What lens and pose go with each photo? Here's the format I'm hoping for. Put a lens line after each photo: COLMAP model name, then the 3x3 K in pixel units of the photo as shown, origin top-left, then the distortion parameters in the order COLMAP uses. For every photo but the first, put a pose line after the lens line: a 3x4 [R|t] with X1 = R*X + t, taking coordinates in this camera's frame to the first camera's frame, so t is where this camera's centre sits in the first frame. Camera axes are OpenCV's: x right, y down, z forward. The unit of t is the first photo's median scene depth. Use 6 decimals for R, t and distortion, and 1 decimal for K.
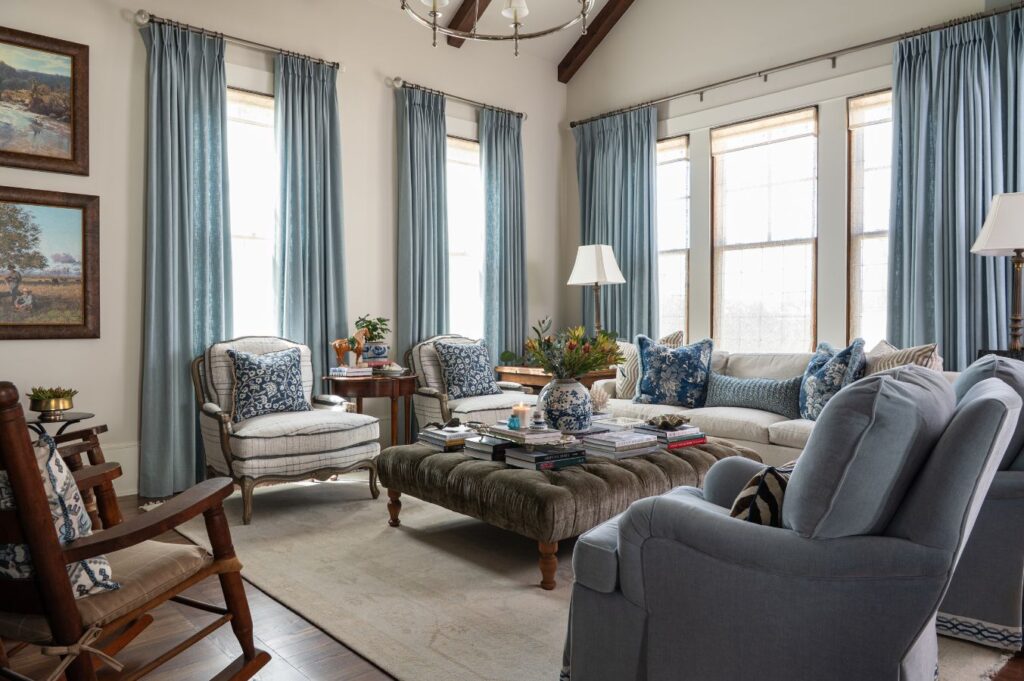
lens RADIAL K [[723.9, 0, 509.9], [0, 723.9, 340.0], [0, 0, 1]] dist [-0.012440, -0.015457]
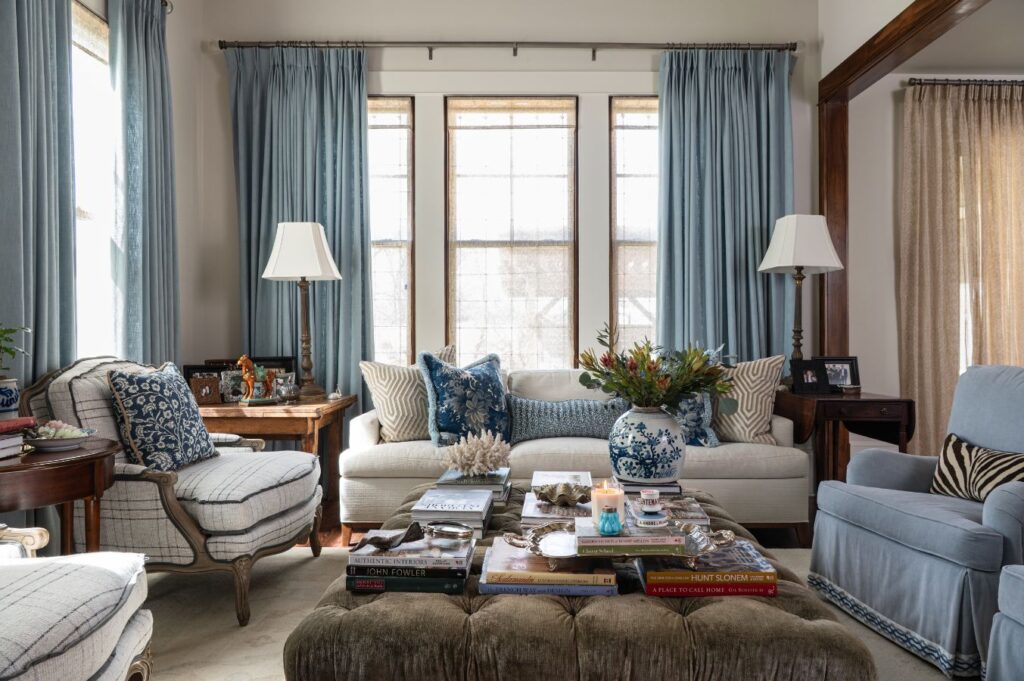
lens RADIAL K [[723.9, 0, 512.9], [0, 723.9, 337.3], [0, 0, 1]] dist [-0.012440, -0.015457]
pose [[0.668423, -0.005782, 0.743759, -0.299208], [0.017373, 0.999818, -0.007840, -0.013812], [-0.743579, 0.018162, 0.668402, 0.434994]]
